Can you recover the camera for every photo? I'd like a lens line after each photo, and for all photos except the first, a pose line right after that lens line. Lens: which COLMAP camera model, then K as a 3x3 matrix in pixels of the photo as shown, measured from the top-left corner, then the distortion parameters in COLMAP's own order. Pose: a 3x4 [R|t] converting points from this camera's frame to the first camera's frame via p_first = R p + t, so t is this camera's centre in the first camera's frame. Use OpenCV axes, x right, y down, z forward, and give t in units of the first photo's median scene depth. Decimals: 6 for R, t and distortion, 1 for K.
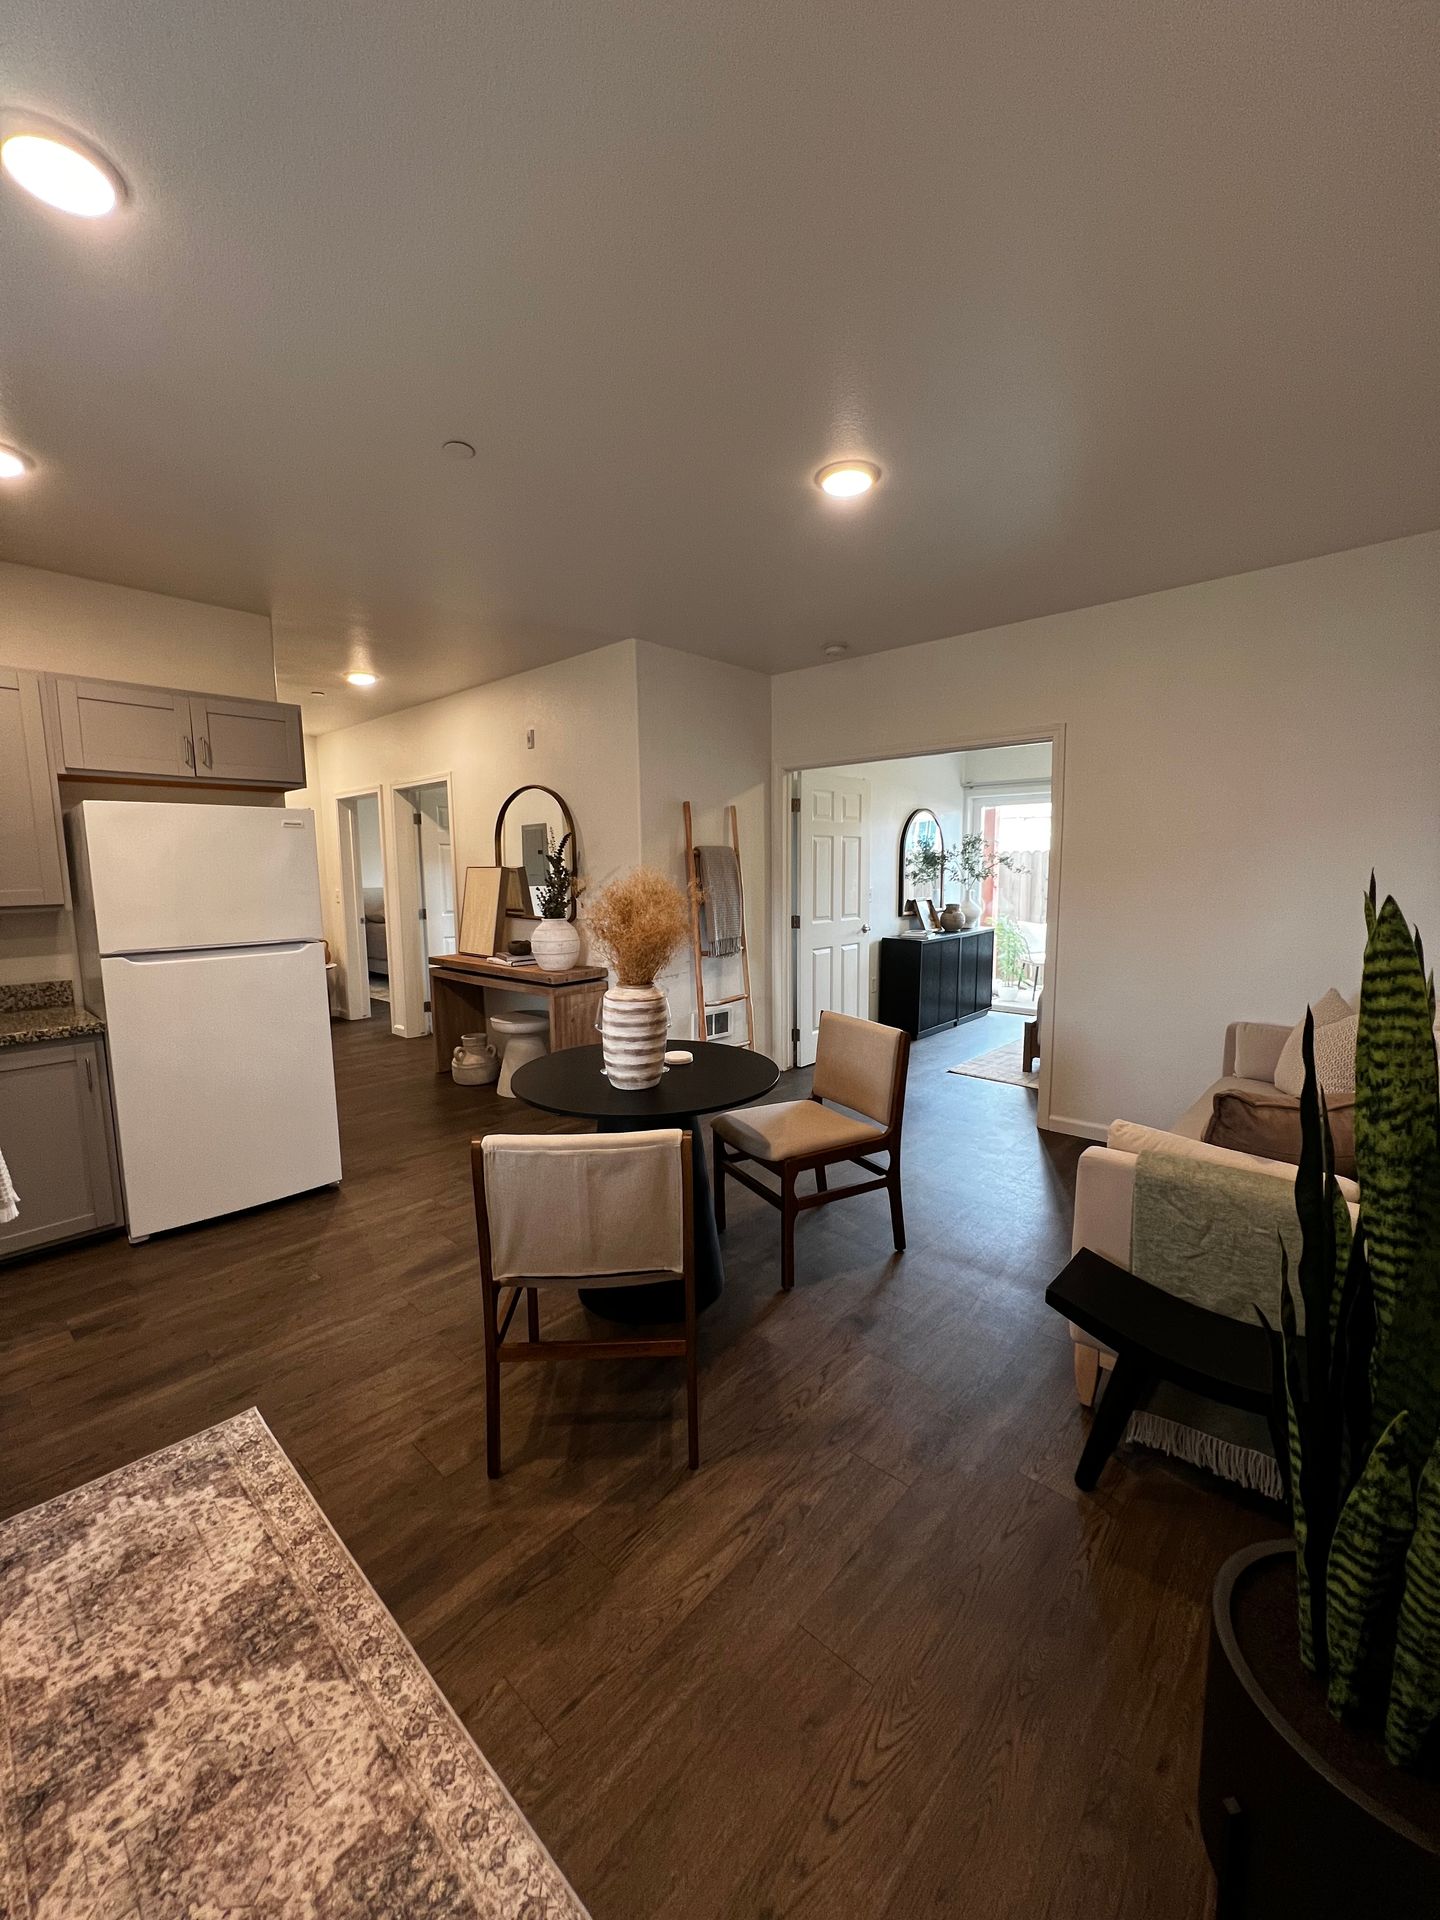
lens RADIAL K [[765.6, 0, 718.3], [0, 765.6, 958.8], [0, 0, 1]] dist [-0.000057, -0.000394]
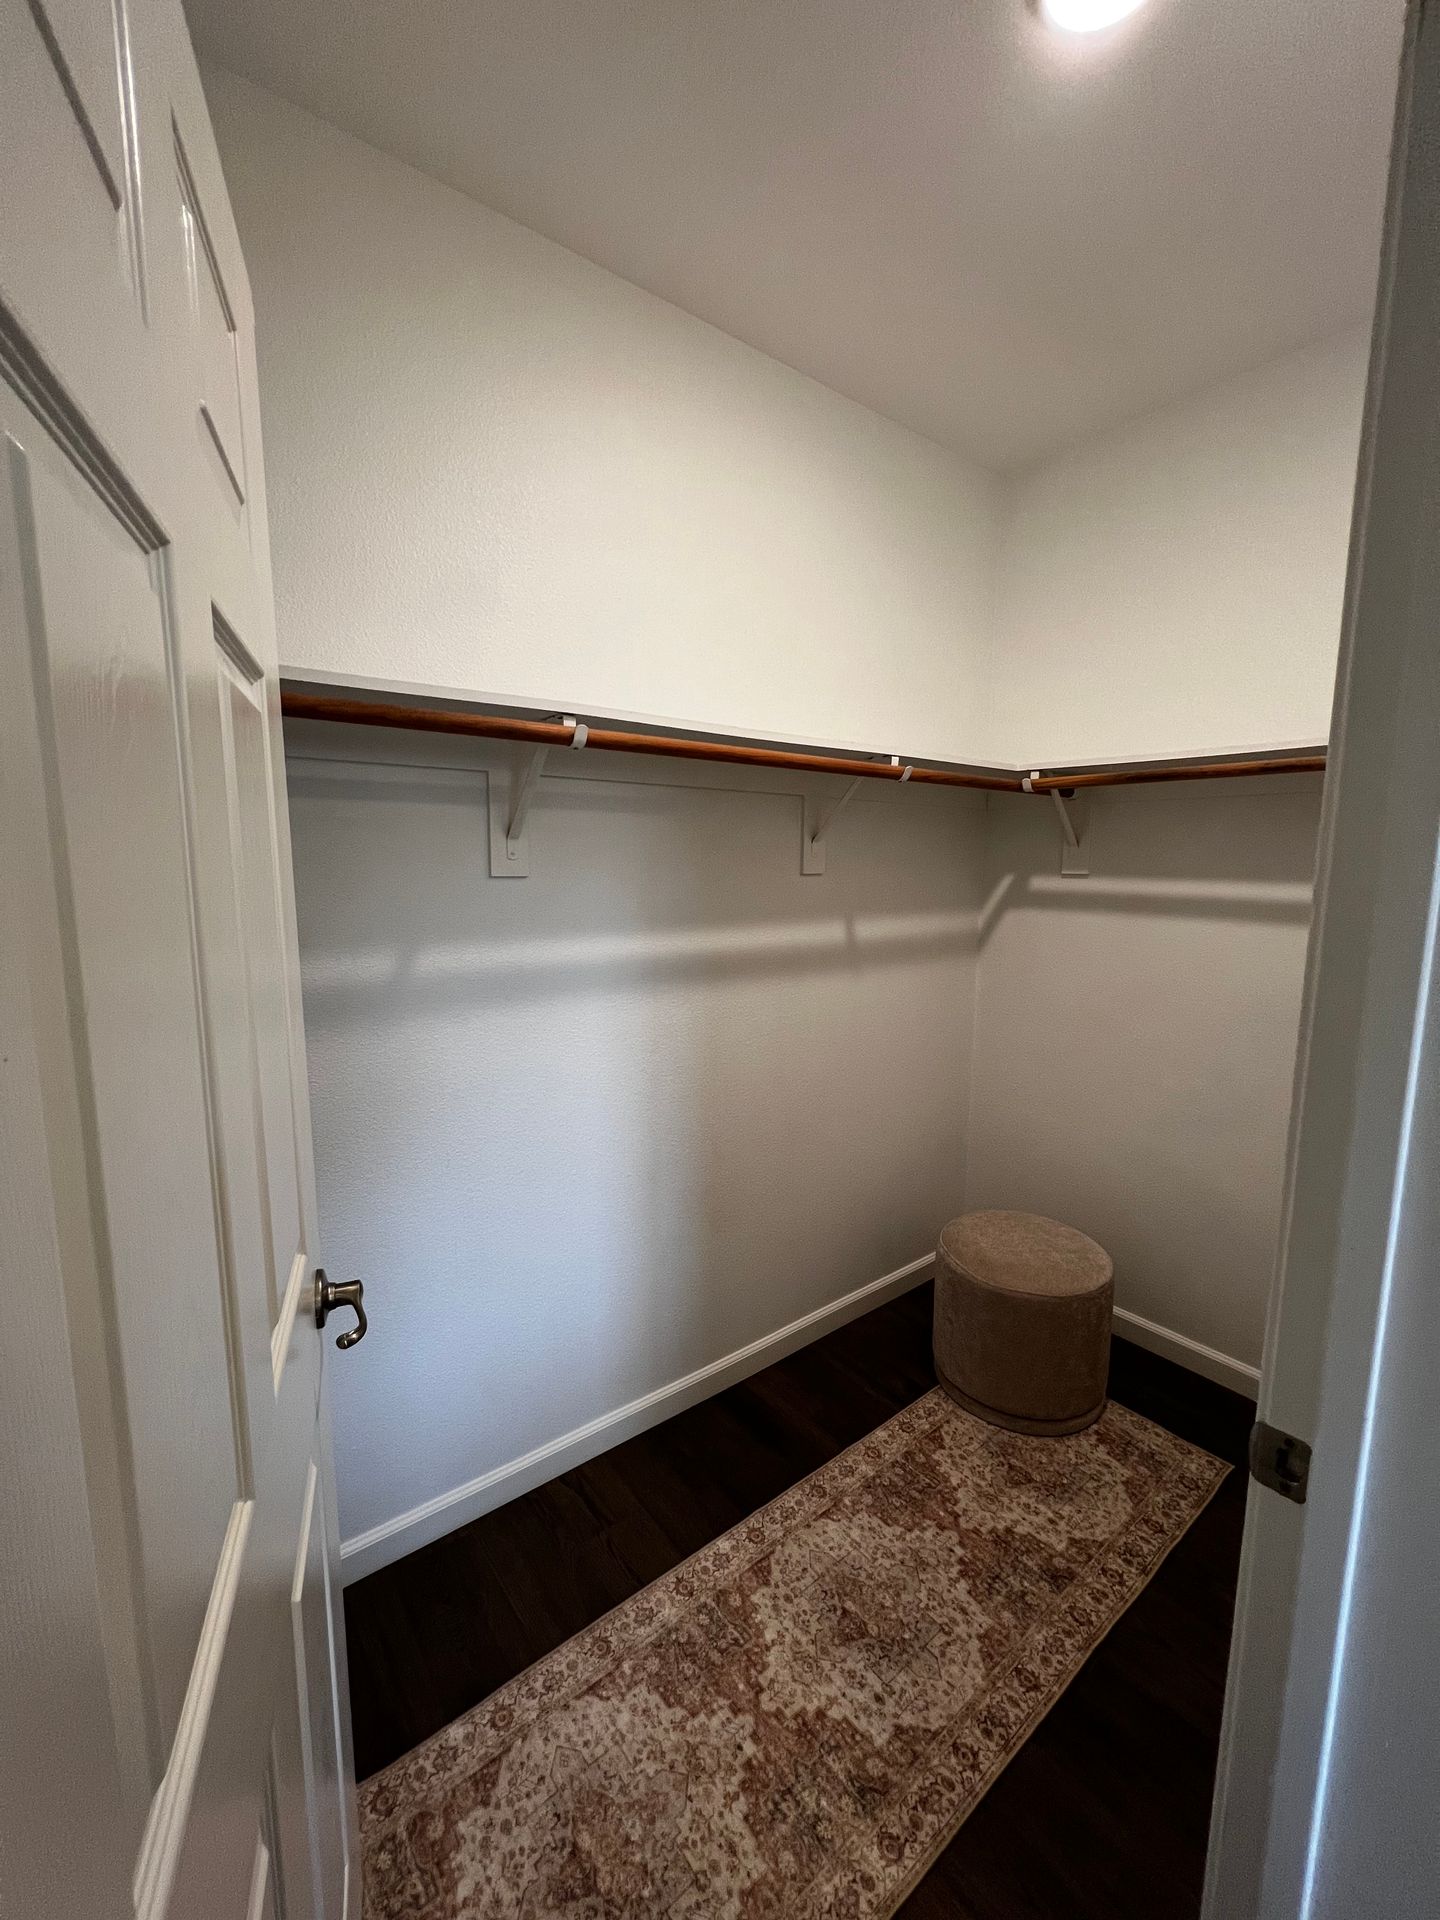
lens RADIAL K [[766.1, 0, 720.0], [0, 766.1, 960.0], [0, 0, 1]] dist [-0.000092, -0.000175]
pose [[0.136520, -0.117838, 0.983604, -1.460069], [0.106885, 0.988856, 0.103632, -0.087400], [-0.984854, 0.090984, 0.147594, 0.772780]]
